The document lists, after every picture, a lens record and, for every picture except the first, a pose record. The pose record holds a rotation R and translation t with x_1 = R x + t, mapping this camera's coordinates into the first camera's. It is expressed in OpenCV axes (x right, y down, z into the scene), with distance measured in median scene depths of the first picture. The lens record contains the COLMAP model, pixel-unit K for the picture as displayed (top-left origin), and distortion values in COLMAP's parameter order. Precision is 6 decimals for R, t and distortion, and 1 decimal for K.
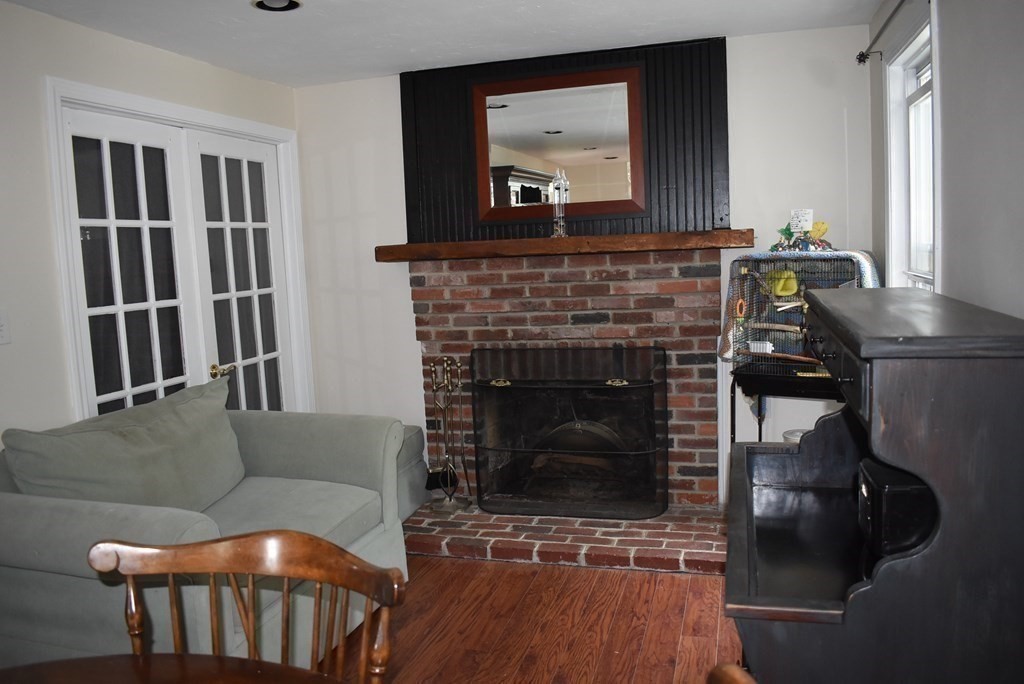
lens RADIAL K [[801.3, 0, 512.0], [0, 801.3, 342.0], [0, 0, 1]] dist [-0.088726, -0.003632]
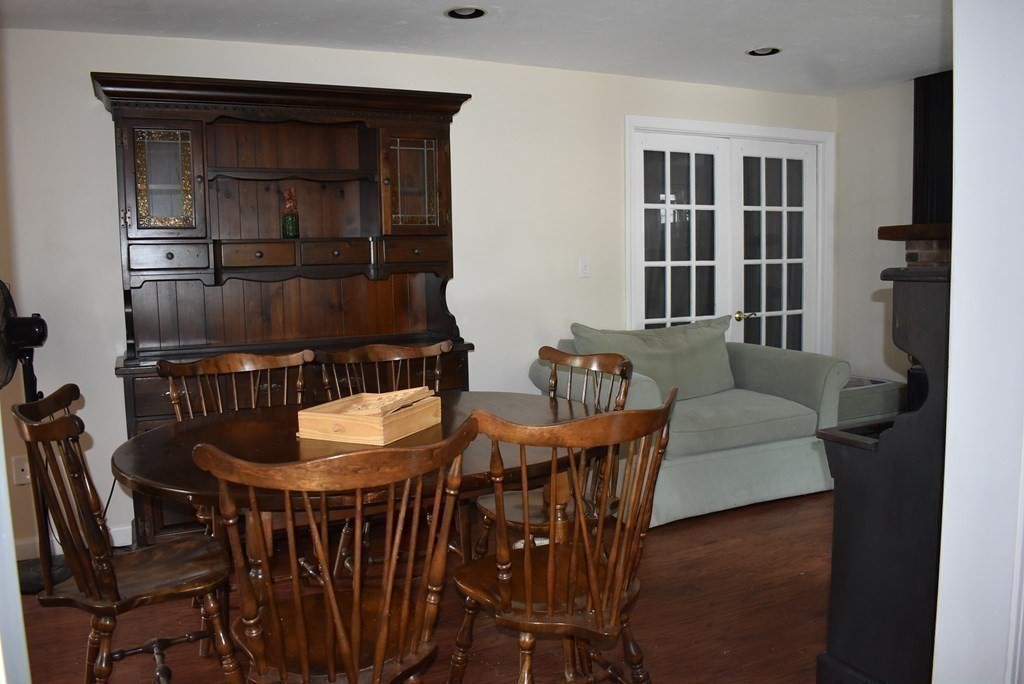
lens RADIAL K [[801.3, 0, 512.0], [0, 801.3, 342.0], [0, 0, 1]] dist [-0.088726, -0.003632]
pose [[0.670393, 0.106785, -0.734282, 0.376299], [-0.095157, 0.993792, 0.057648, 0.040150], [0.735879, 0.031225, 0.676392, -0.214655]]
